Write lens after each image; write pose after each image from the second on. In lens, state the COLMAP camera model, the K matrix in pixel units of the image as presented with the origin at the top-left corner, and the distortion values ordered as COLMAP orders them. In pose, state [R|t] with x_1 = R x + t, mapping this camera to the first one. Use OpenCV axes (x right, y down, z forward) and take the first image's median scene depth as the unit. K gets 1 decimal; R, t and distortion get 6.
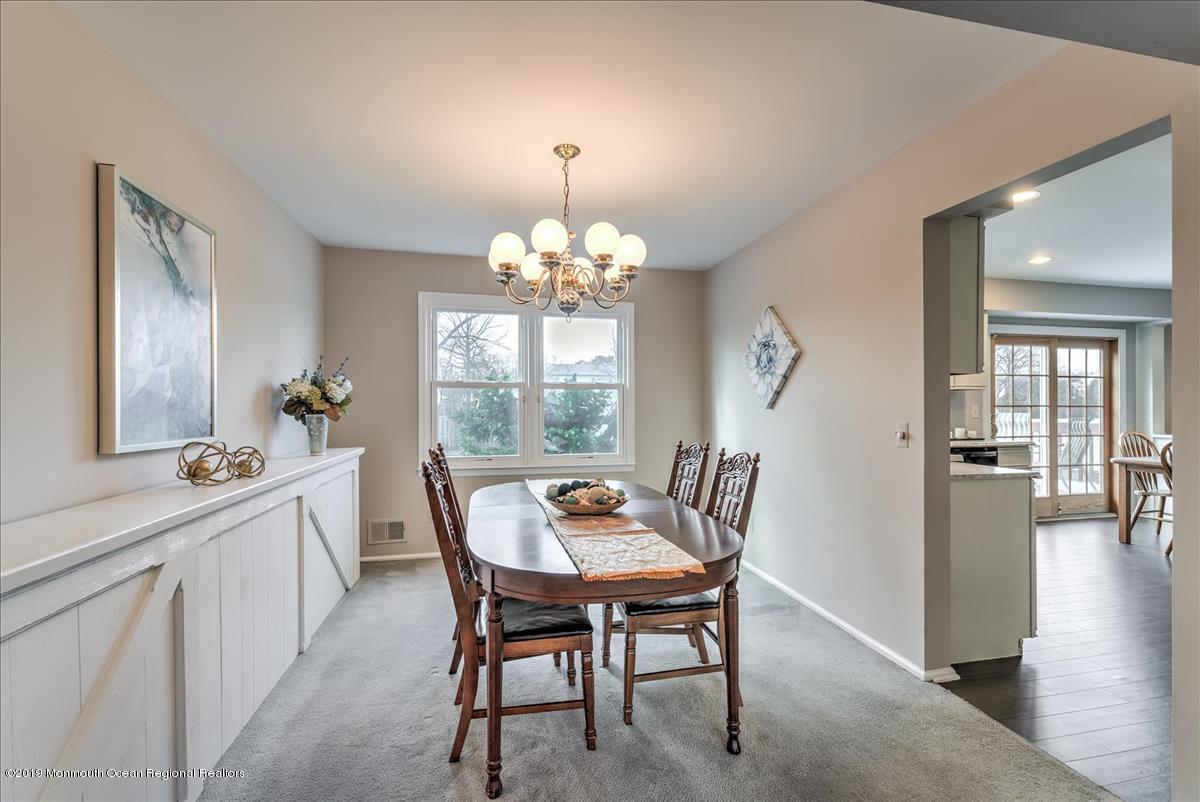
lens RADIAL K [[522.5, 0, 600.8], [0, 522.5, 406.9], [0, 0, 1]] dist [0.001924, 0.000254]
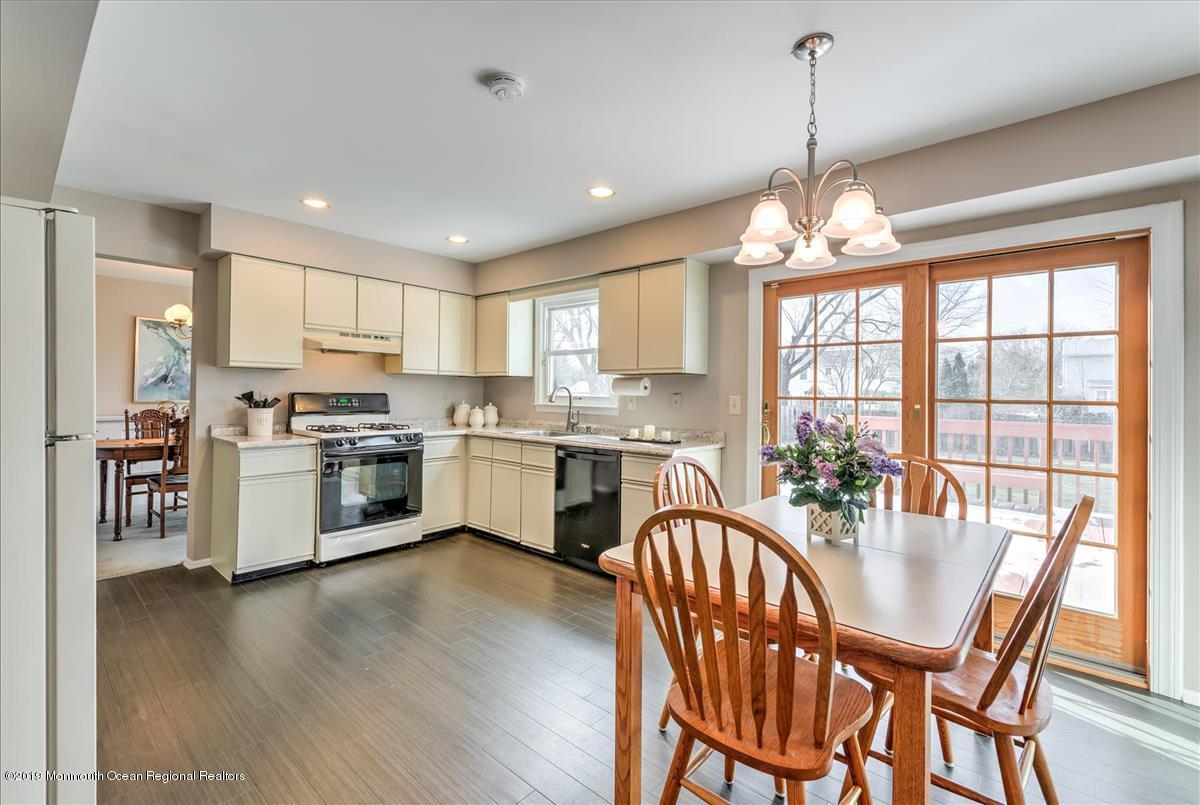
lens RADIAL K [[527.9, 0, 602.1], [0, 527.9, 389.2], [0, 0, 1]] dist [0.001760, 0.000149]
pose [[0.581514, 0.001823, -0.813534, 1.094191], [-0.008244, 0.999959, -0.003653, -0.006705], [0.813494, 0.008831, 0.581506, 0.439735]]
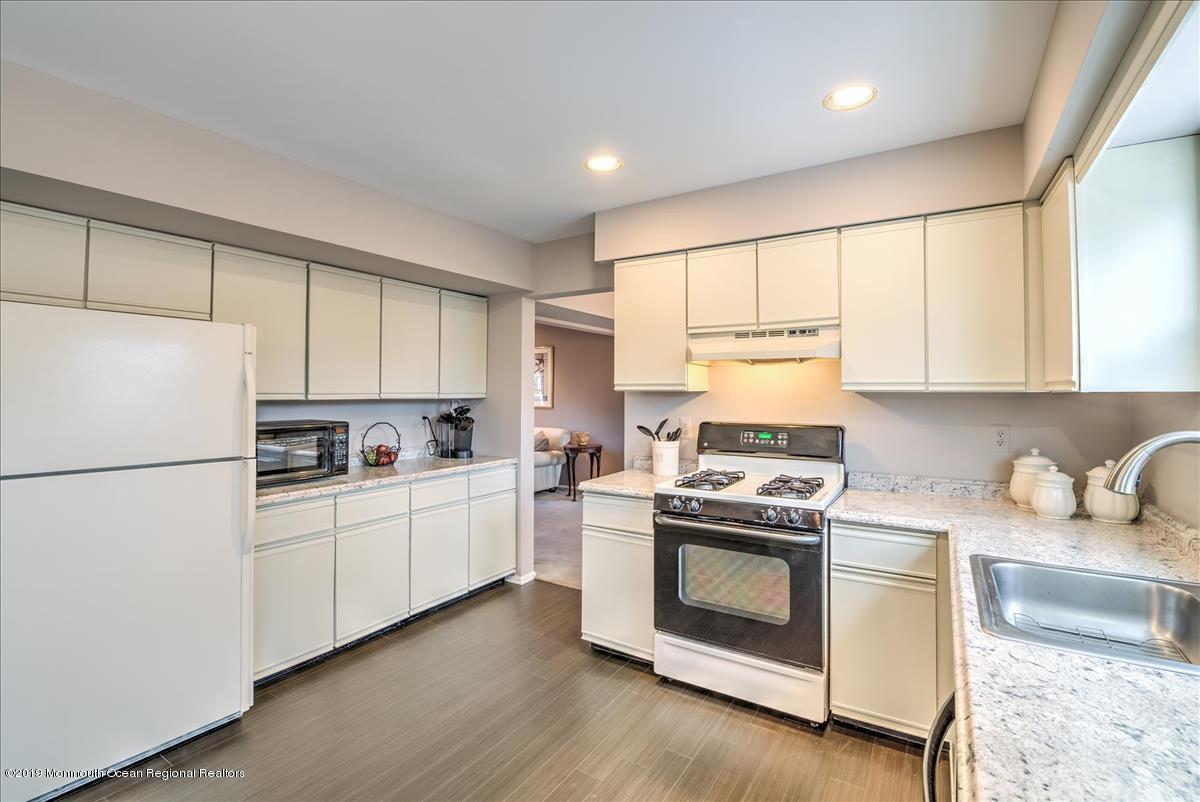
lens RADIAL K [[556.3, 0, 598.7], [0, 556.3, 377.6], [0, 0, 1]] dist [-0.000713, -0.000166]
pose [[-0.710183, -0.011974, -0.703915, 0.737326], [0.007610, 0.999666, -0.024682, -0.032531], [0.703976, -0.022886, -0.709855, 0.837123]]
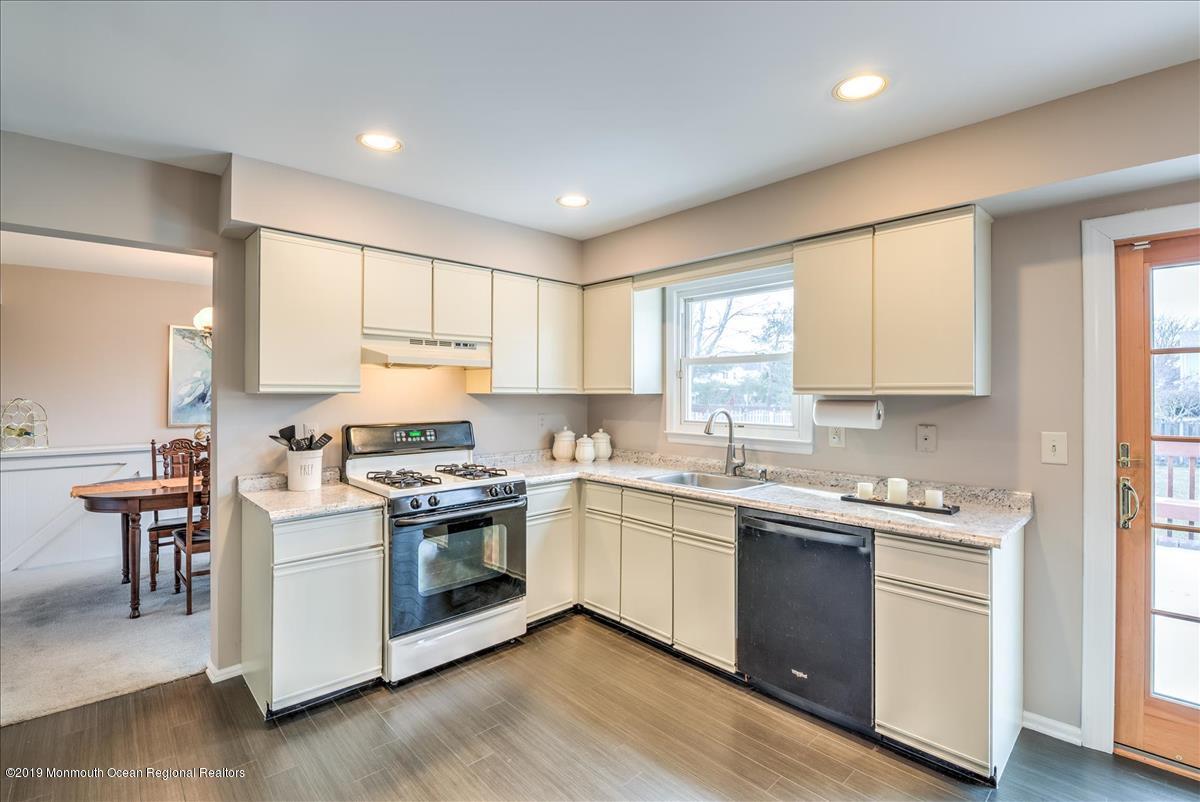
lens RADIAL K [[537.9, 0, 600.3], [0, 537.9, 388.6], [0, 0, 1]] dist [-0.015873, -0.000156]
pose [[0.508366, -0.005622, -0.861123, 0.834858], [0.003780, 0.999984, -0.004297, -0.033396], [0.861133, -0.001071, 0.508379, 0.462144]]
